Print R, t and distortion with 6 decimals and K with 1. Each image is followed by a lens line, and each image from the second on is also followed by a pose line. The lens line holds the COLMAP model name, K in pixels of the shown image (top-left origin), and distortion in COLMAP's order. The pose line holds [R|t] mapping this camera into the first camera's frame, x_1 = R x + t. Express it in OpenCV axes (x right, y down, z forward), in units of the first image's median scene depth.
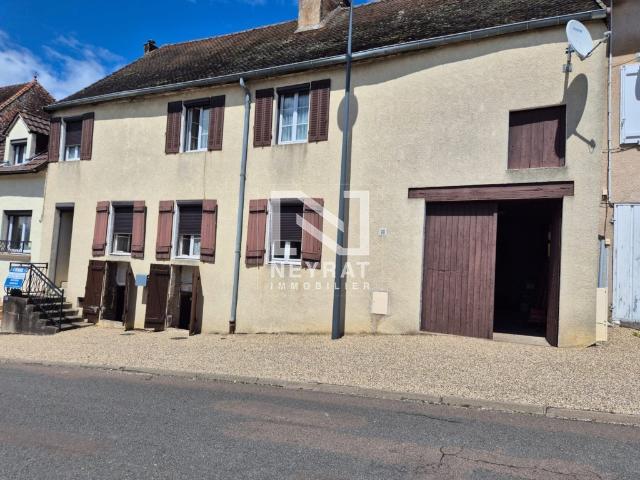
lens RADIAL K [[454.3, 0, 320.0], [0, 454.3, 240.0], [0, 0, 1]] dist [0.112634, -0.110176]
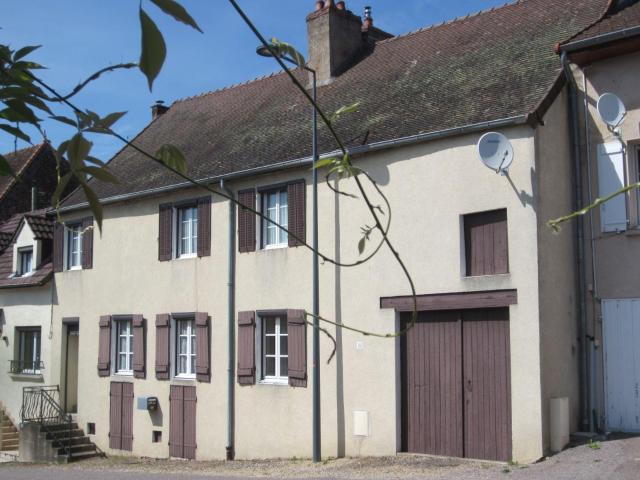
lens RADIAL K [[867.5, 0, 320.0], [0, 867.5, 240.0], [0, 0, 1]] dist [-0.088245, 0.054583]
pose [[0.960874, -0.091315, -0.261502, 0.427589], [0.076441, 0.994853, -0.066520, -0.094946], [0.266231, 0.043928, 0.962908, -0.566379]]
